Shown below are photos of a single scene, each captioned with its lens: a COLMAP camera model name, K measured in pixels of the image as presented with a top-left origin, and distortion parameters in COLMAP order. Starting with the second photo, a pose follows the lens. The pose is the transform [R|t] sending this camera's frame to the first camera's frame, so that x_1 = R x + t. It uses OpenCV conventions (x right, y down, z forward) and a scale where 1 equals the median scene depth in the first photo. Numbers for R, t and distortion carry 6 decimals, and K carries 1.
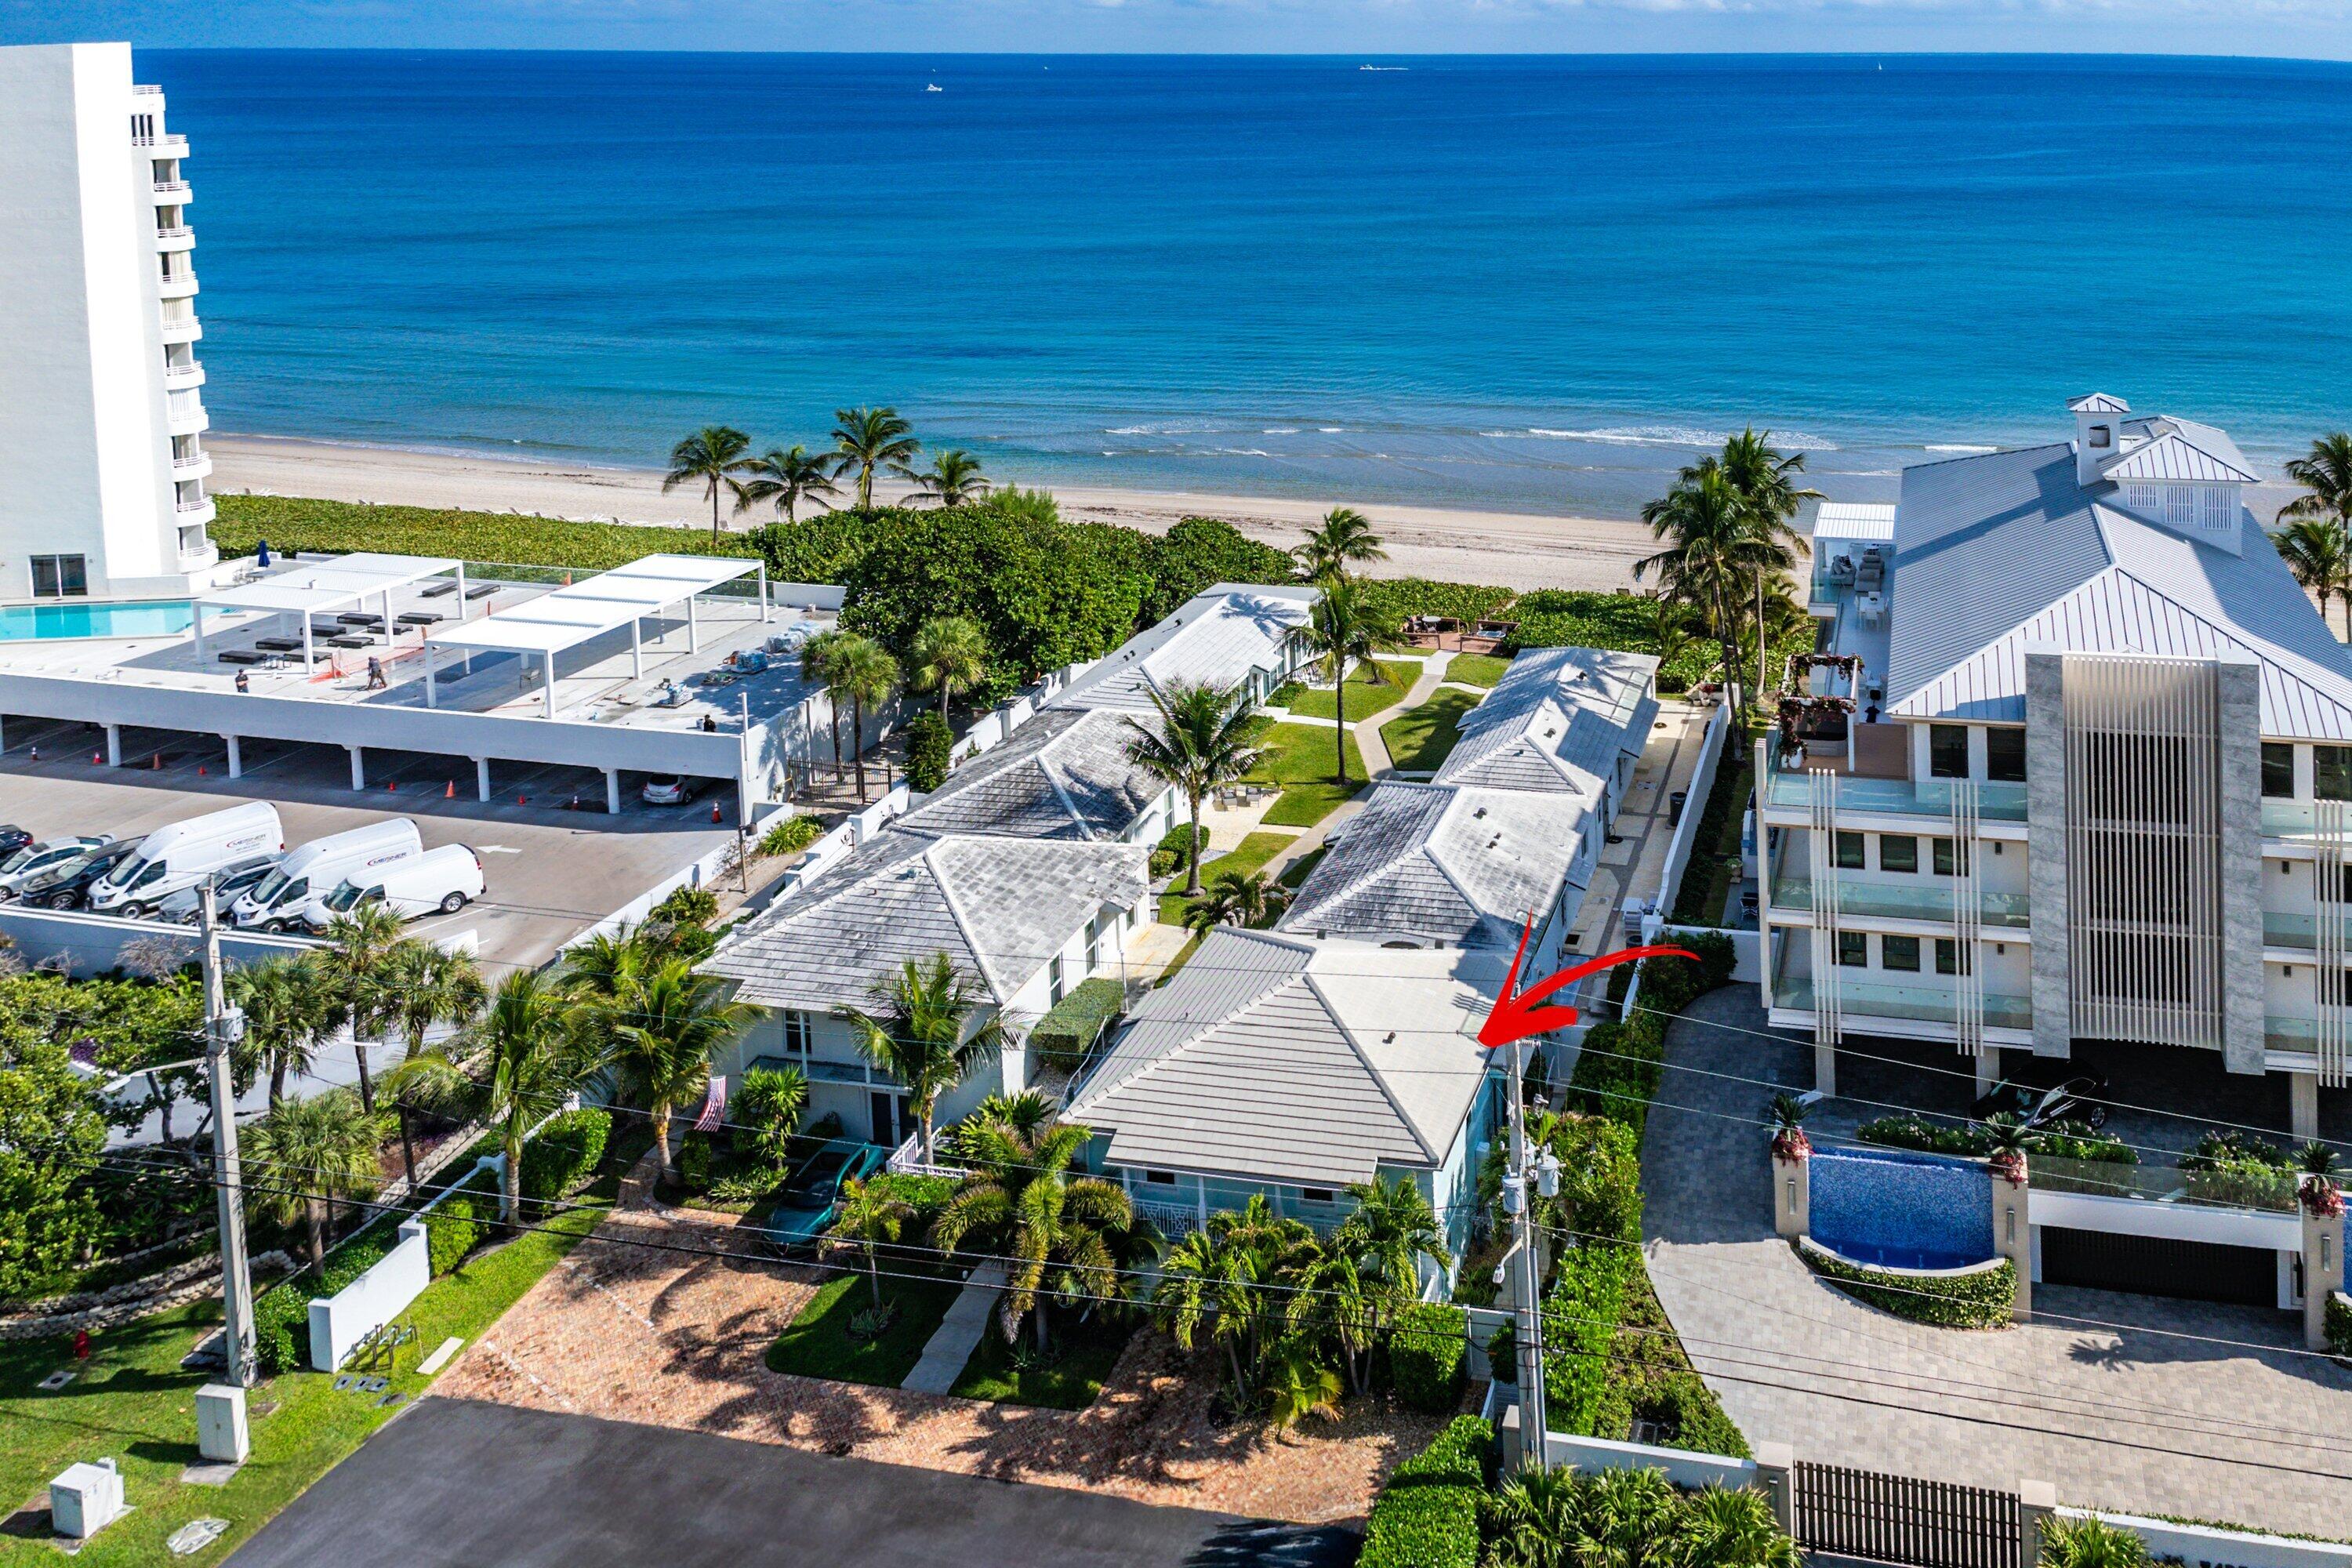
lens RADIAL K [[2636.2, 0, 1182.1], [0, 2636.2, 646.7], [0, 0, 1]] dist [-0.033561, 0.164385]
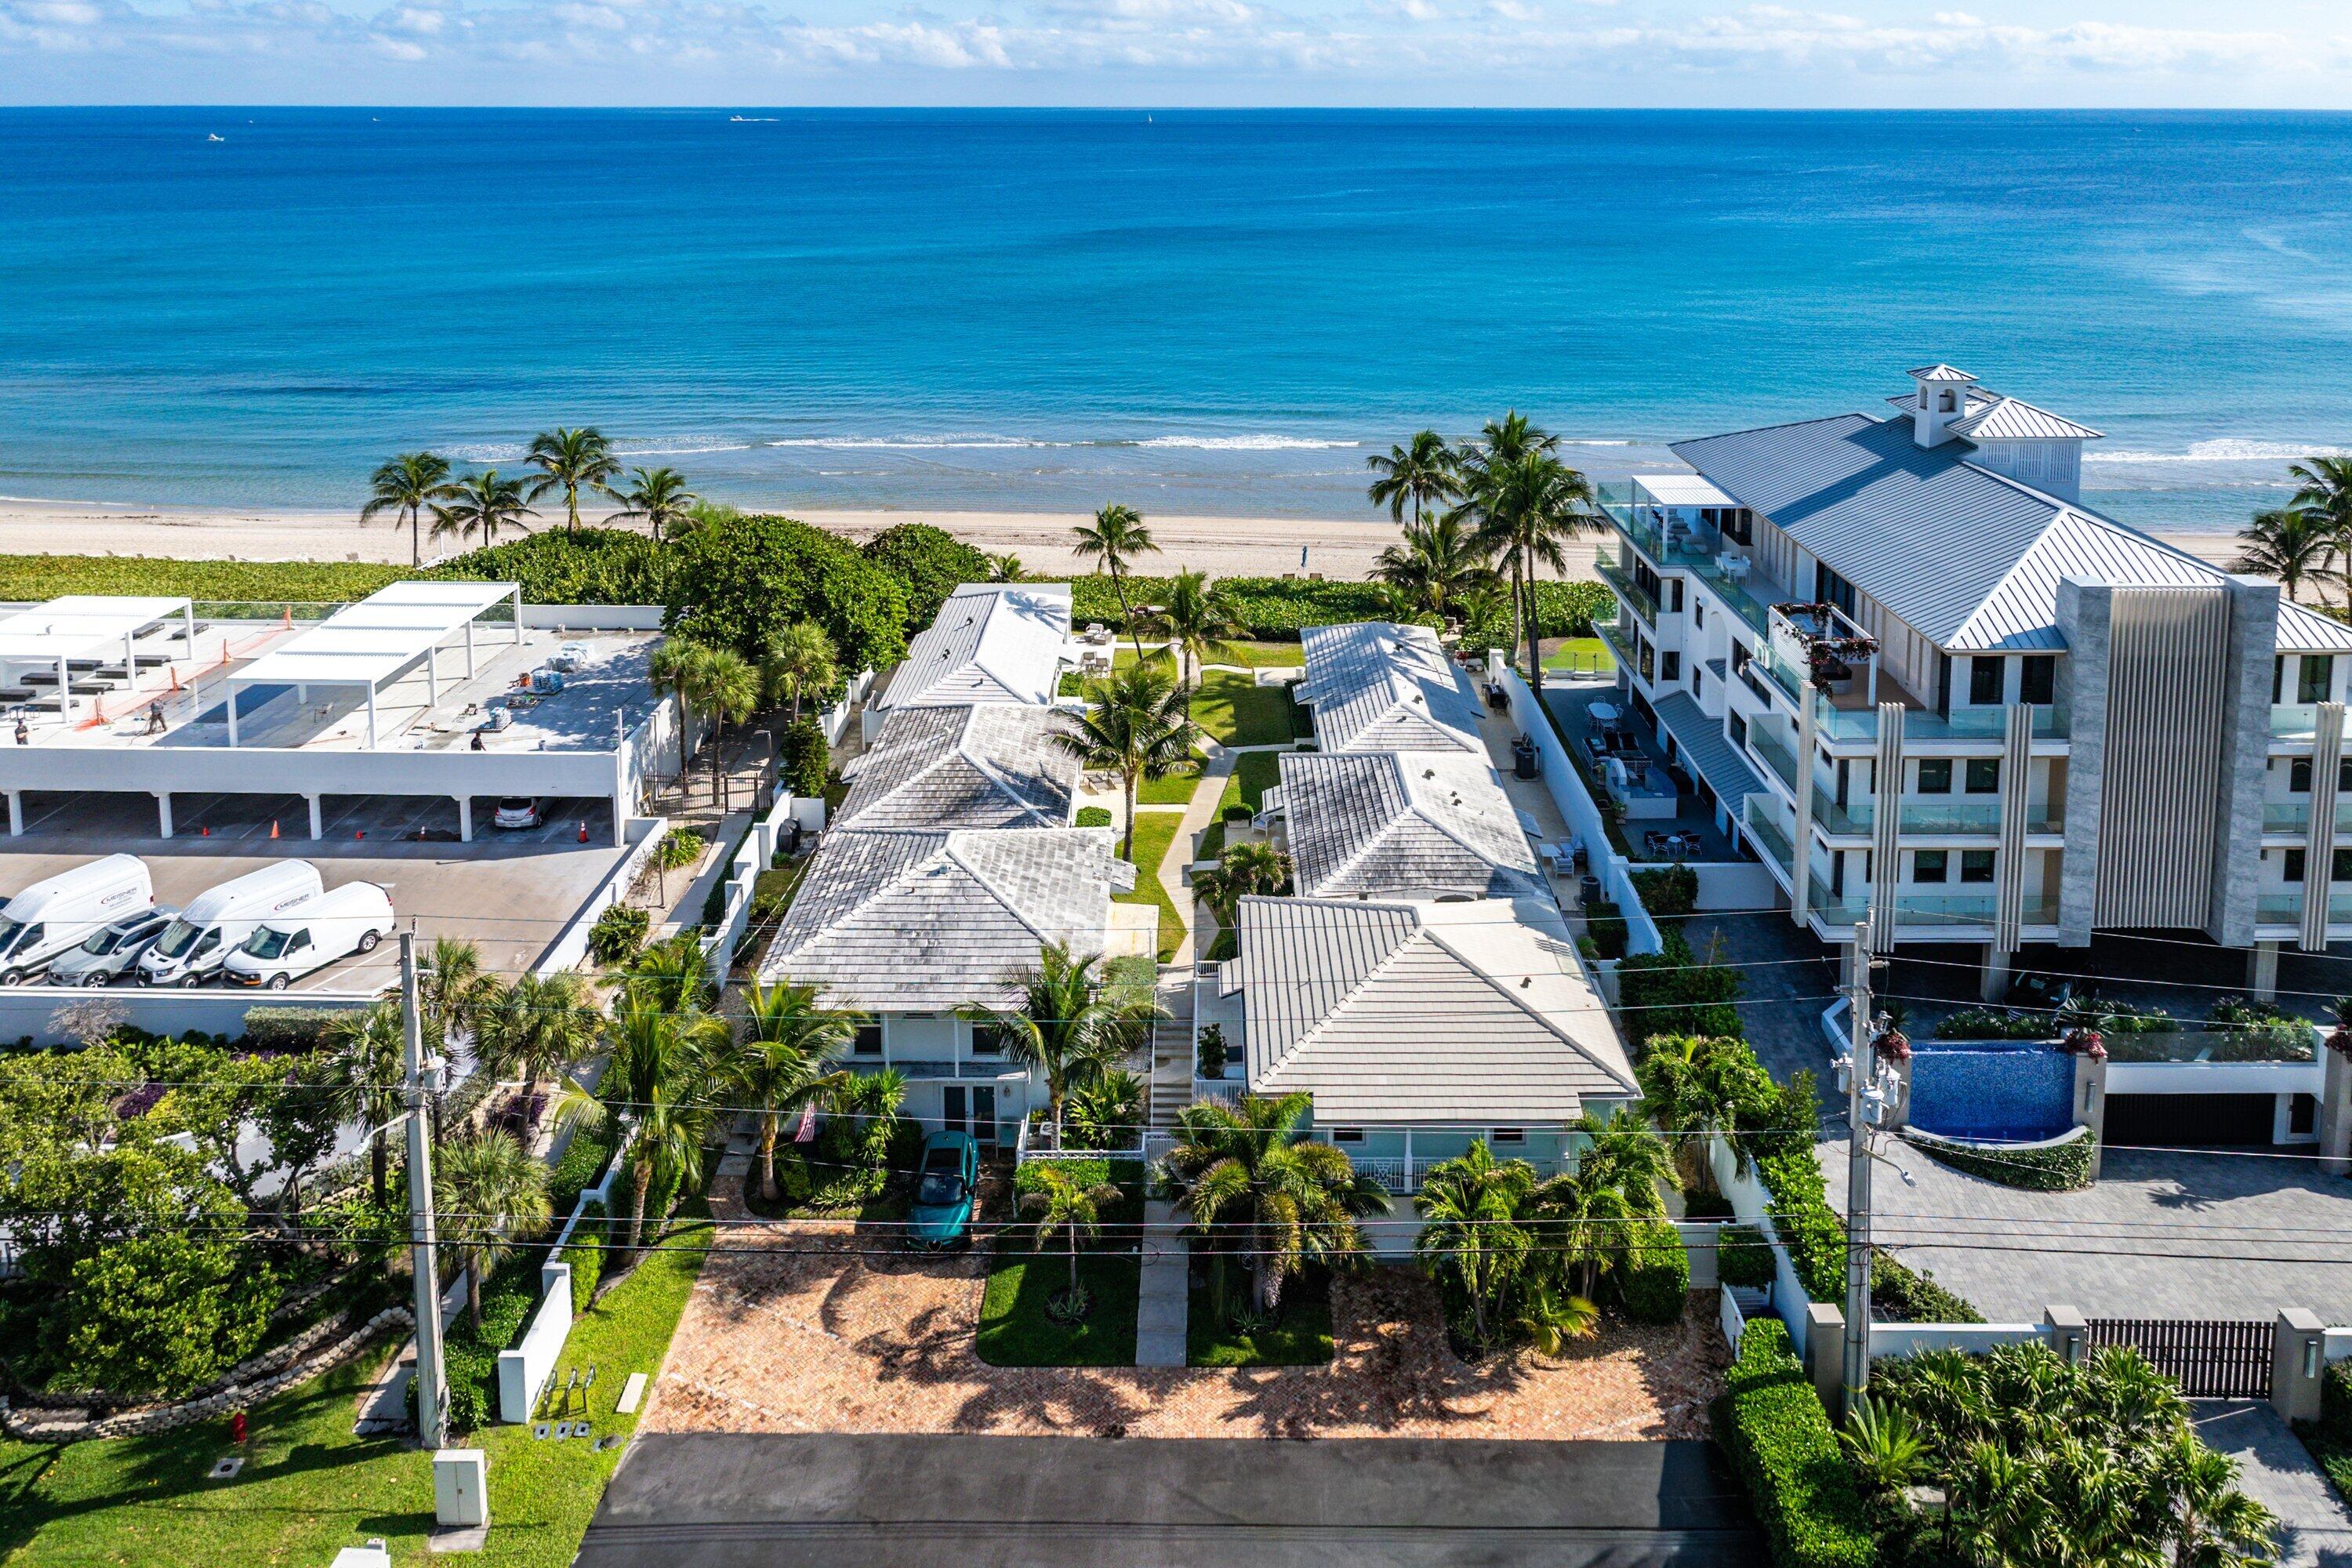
lens RADIAL K [[2418.1, 0, 1176.0], [0, 2418.1, 784.0], [0, 0, 1]] dist [-0.070666, 0.162579]
pose [[0.966974, -0.067604, 0.245744, -0.283485], [0.054383, 0.996704, 0.060202, 0.003386], [-0.249004, -0.044850, 0.967463, 0.101593]]
